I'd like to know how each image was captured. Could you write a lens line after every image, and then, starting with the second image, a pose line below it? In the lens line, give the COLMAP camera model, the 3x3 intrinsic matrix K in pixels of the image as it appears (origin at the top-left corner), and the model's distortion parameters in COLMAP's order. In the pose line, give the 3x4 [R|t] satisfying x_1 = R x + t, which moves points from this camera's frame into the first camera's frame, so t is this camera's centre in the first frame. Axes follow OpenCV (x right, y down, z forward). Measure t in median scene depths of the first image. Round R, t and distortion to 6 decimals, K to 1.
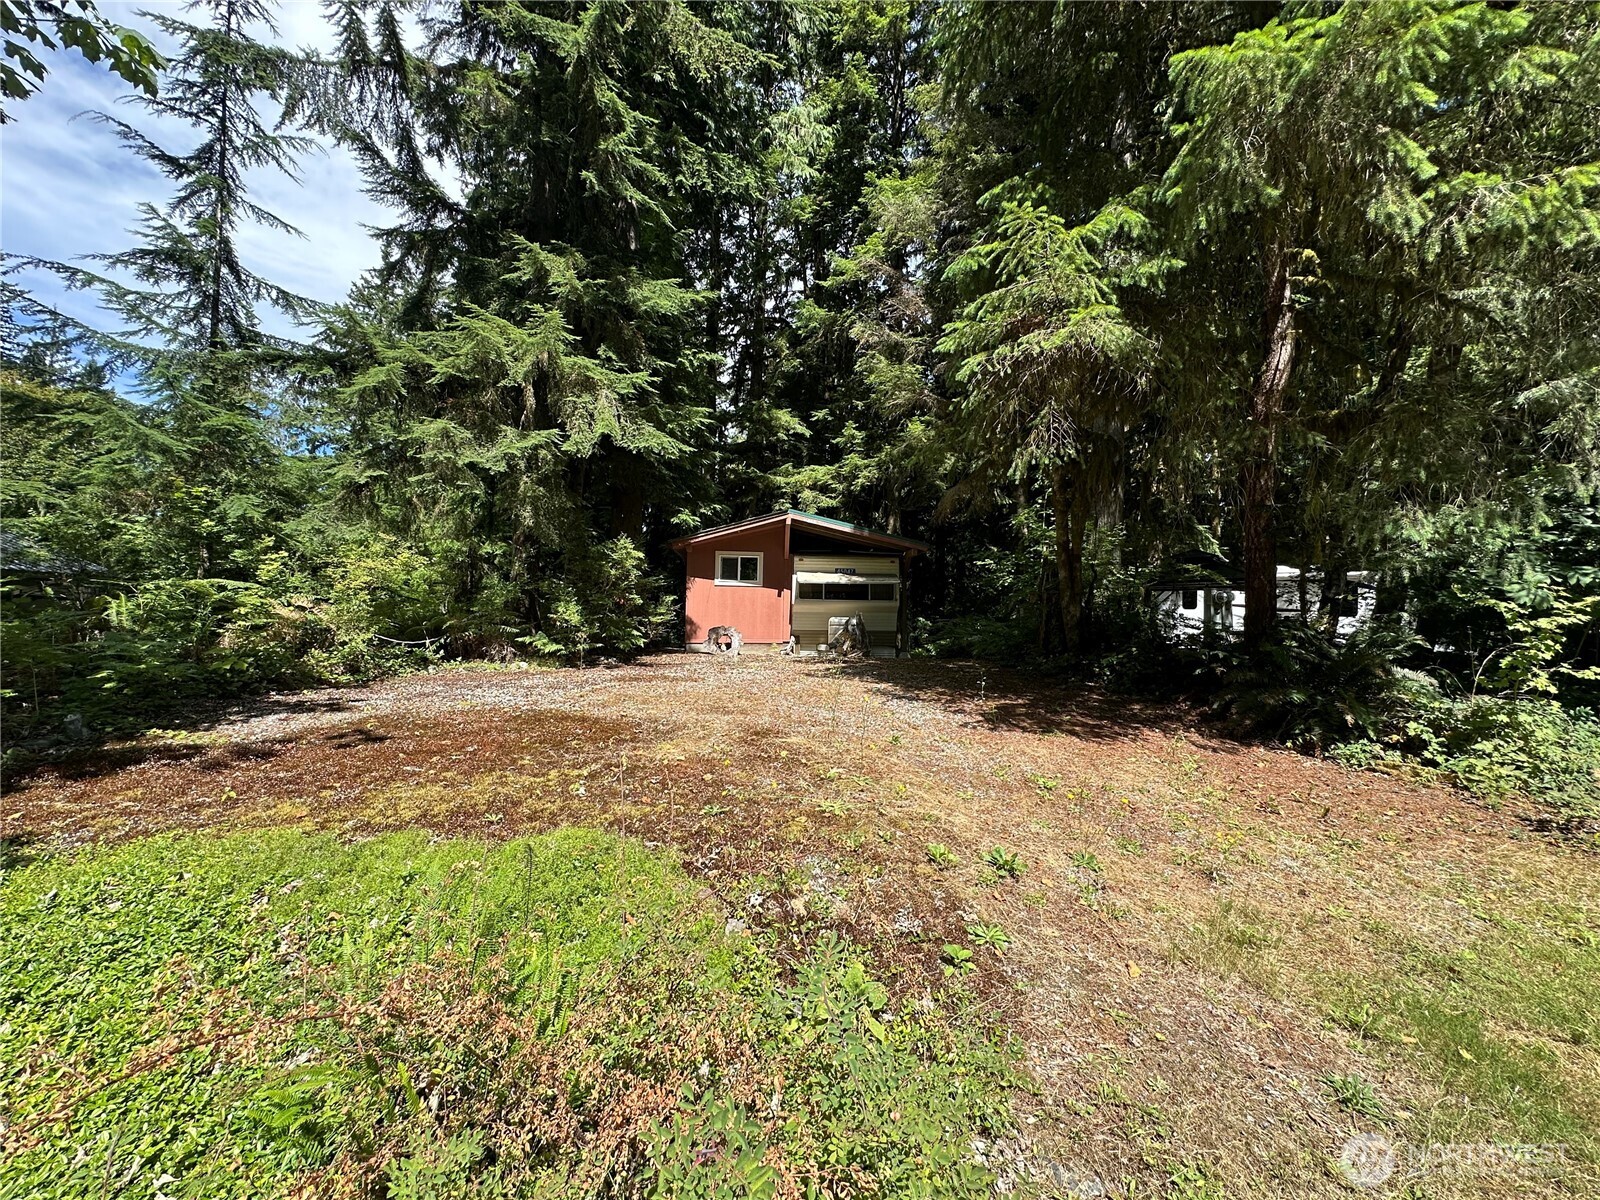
lens RADIAL K [[640.5, 0, 799.9], [0, 640.5, 600.9], [0, 0, 1]] dist [-0.006041, 0.001470]
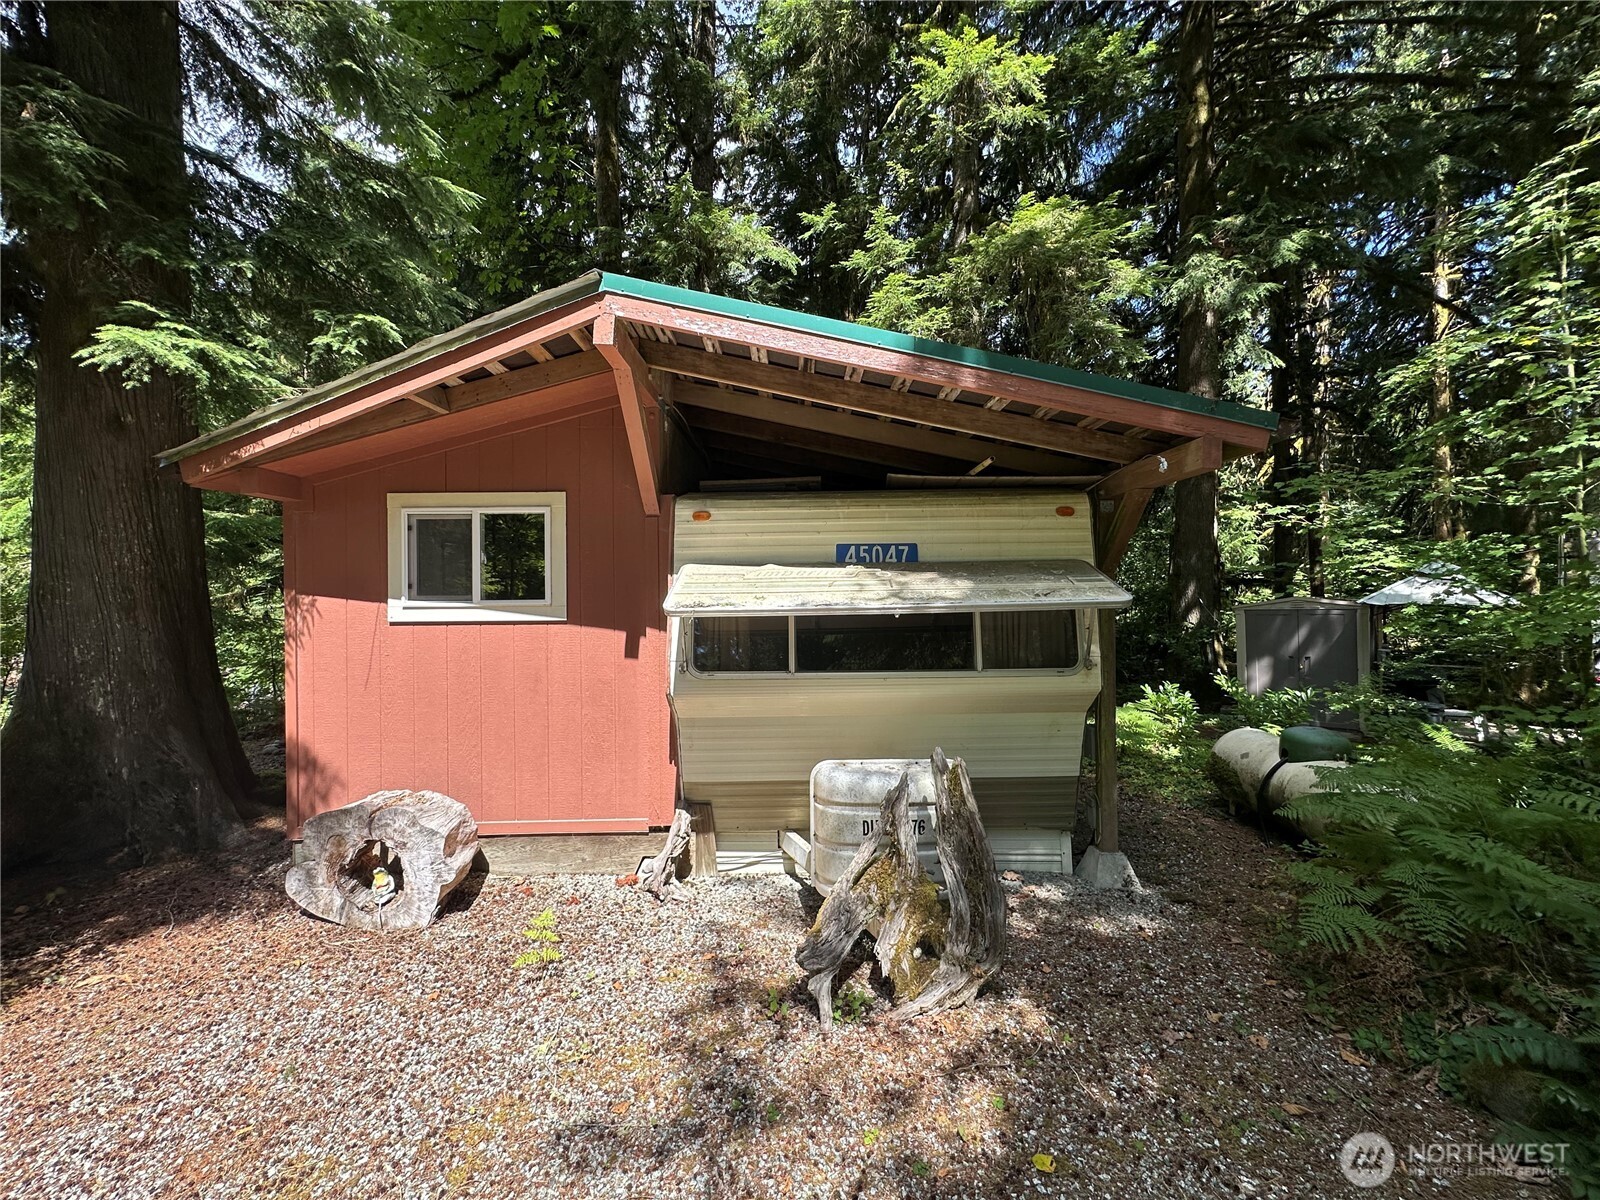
lens RADIAL K [[640.5, 0, 800.4], [0, 640.5, 597.6], [0, 0, 1]] dist [-0.006041, 0.001470]
pose [[0.998436, -0.024548, -0.050224, 0.051950], [0.026861, 0.998584, 0.045919, -0.042657], [0.049026, -0.047196, 0.997682, 0.748317]]
